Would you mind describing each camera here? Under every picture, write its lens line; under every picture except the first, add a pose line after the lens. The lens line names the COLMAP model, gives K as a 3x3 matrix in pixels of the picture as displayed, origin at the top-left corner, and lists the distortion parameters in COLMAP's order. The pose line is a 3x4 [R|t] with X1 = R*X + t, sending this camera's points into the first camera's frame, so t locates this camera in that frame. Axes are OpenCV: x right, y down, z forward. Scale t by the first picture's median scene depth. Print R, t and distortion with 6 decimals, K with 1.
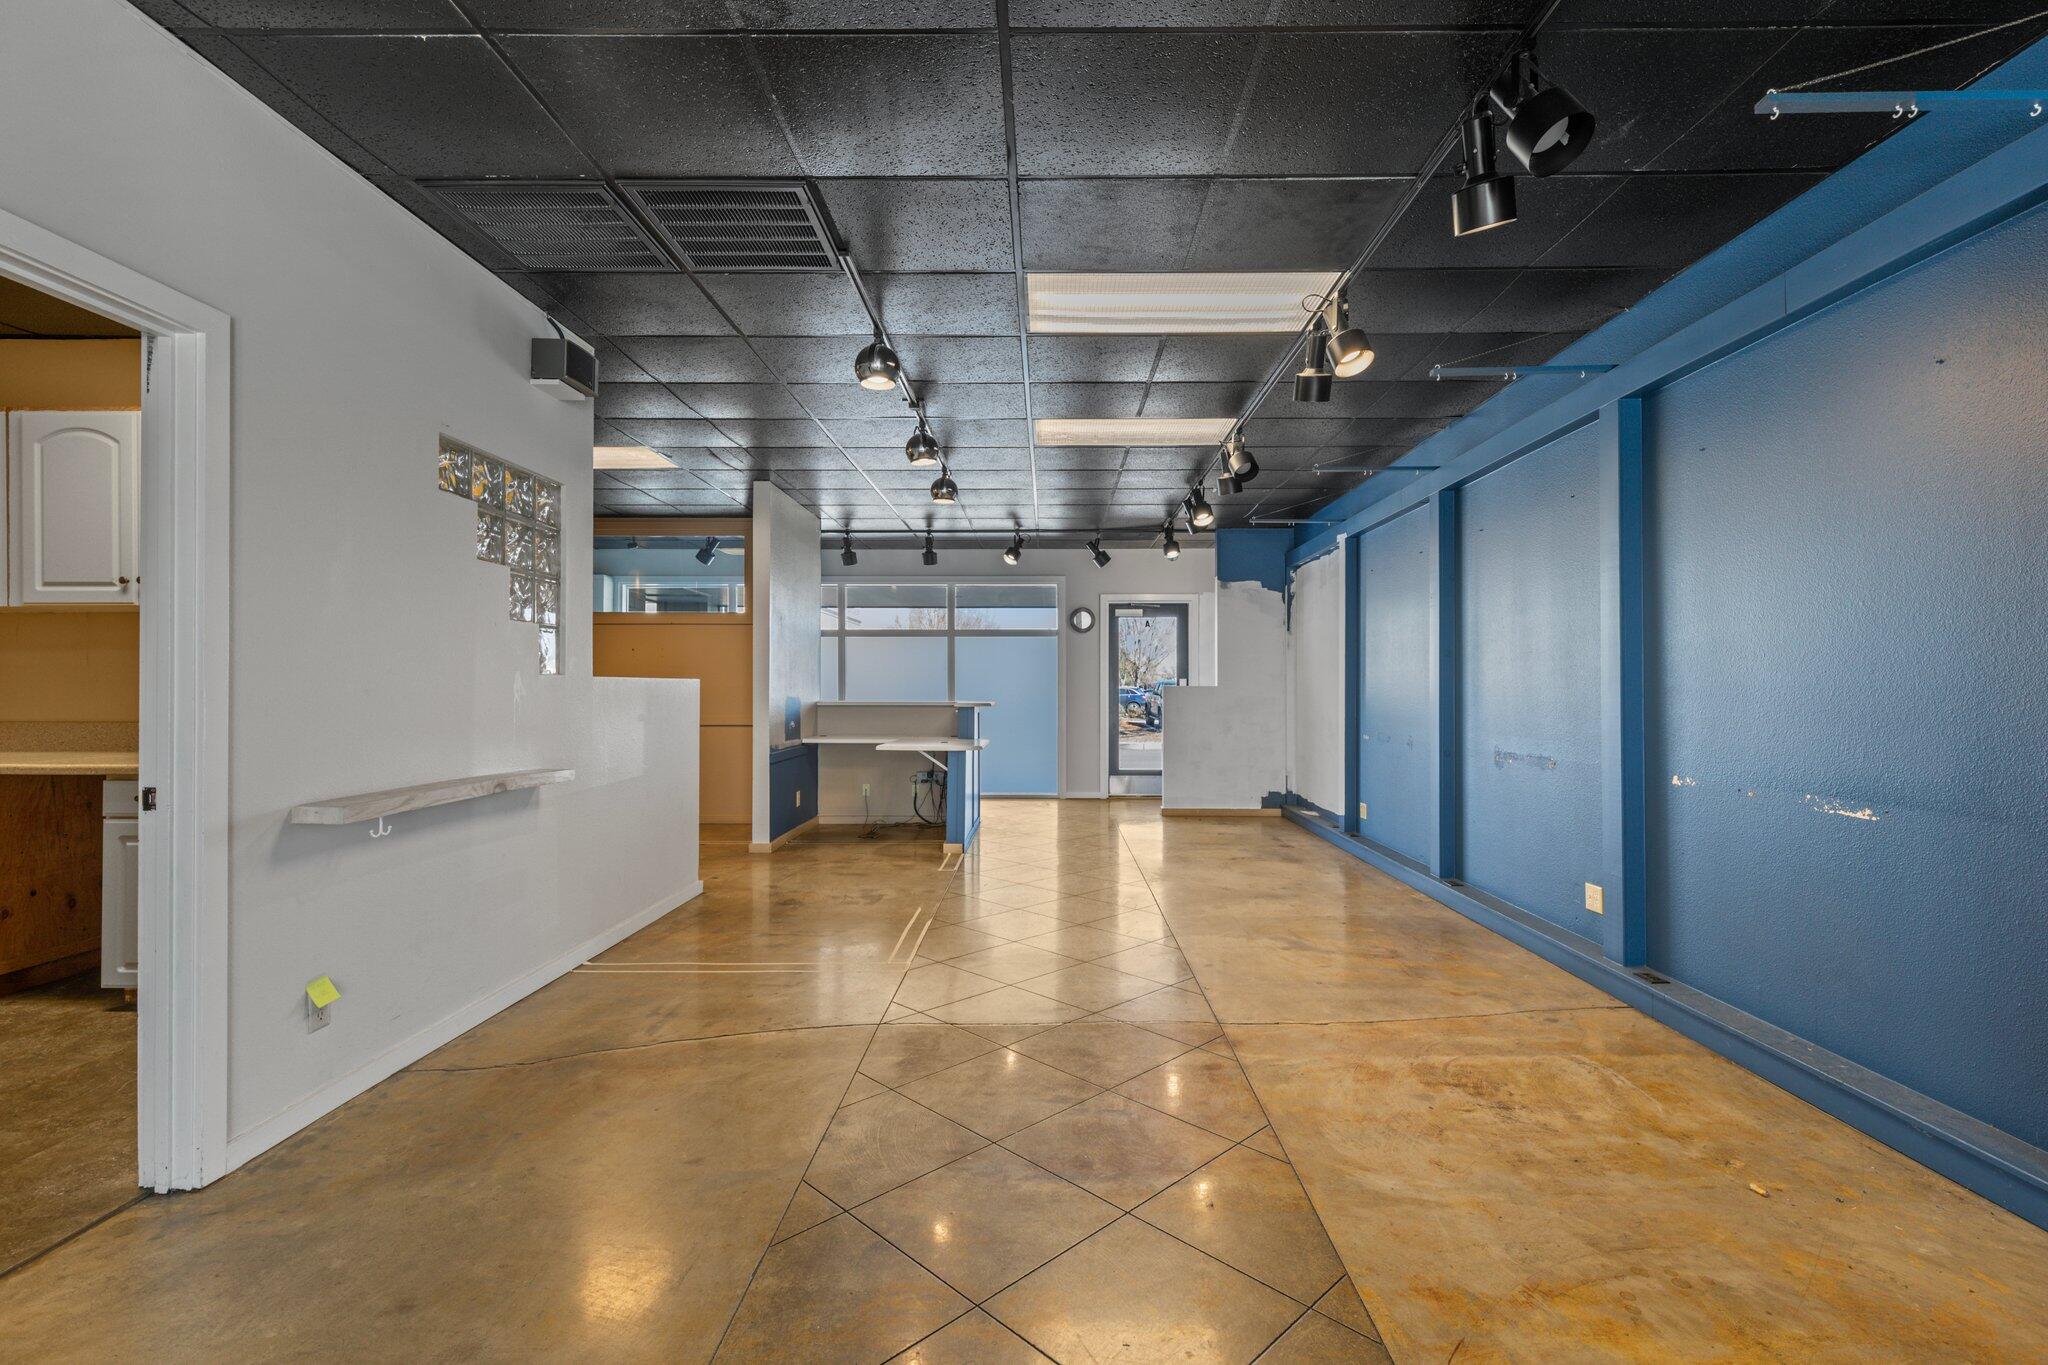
lens RADIAL K [[929.2, 0, 1024.0], [0, 929.2, 682.5], [0, 0, 1]] dist [0.016454, 0.000023]
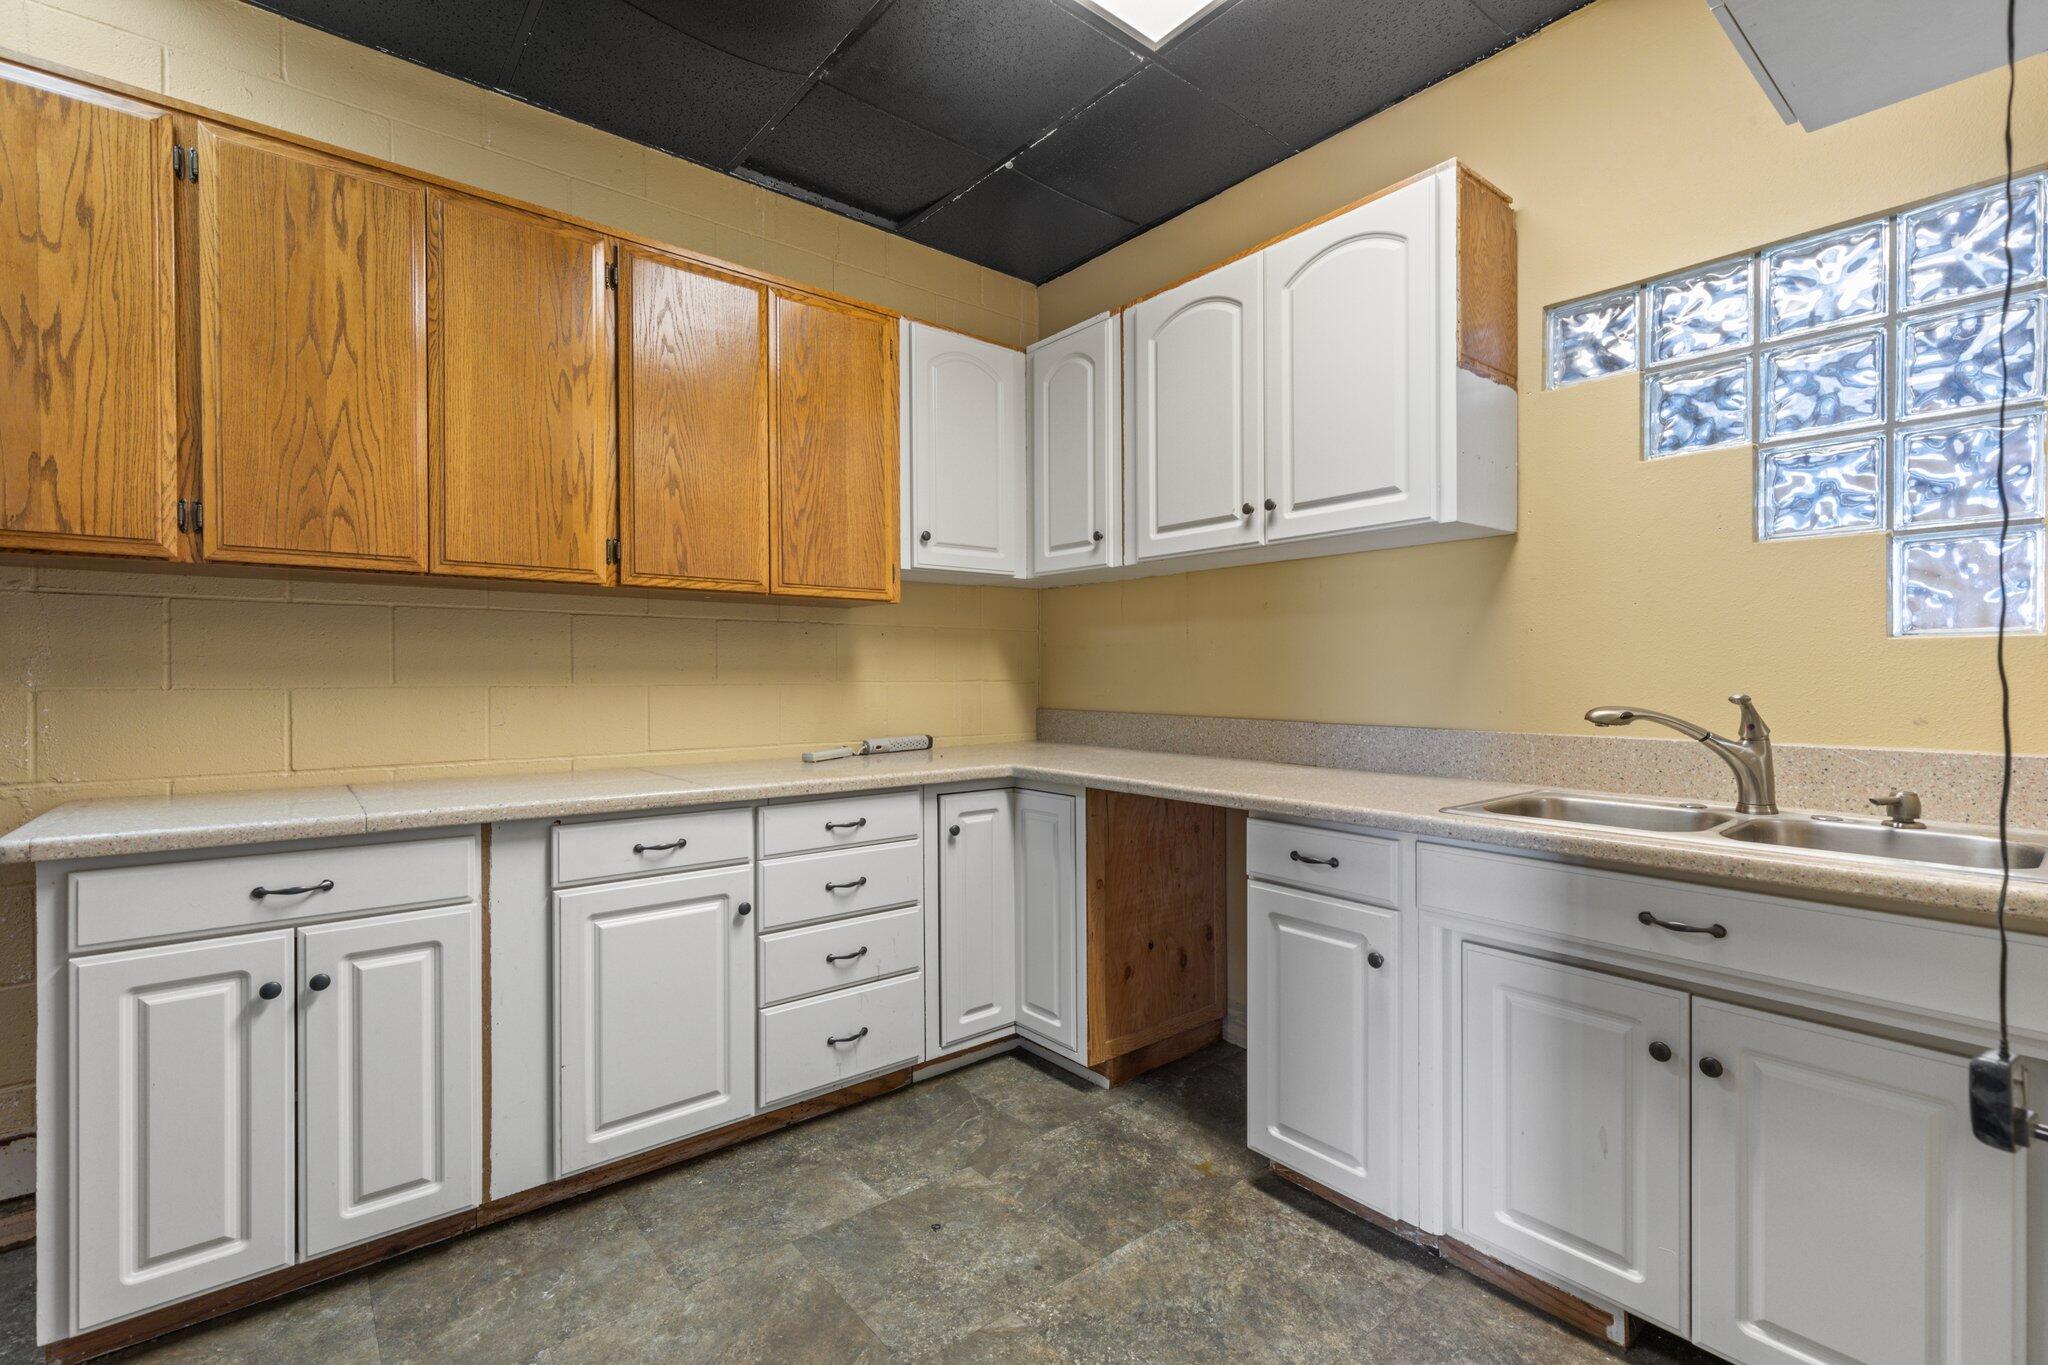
lens RADIAL K [[929.2, 0, 1024.0], [0, 929.2, 682.5], [0, 0, 1]] dist [0.016454, 0.000023]
pose [[0.648993, 0.003277, -0.760787, -0.555660], [0.007901, 0.999908, 0.011047, 0.005614], [0.760754, -0.013181, 0.648907, 0.451518]]
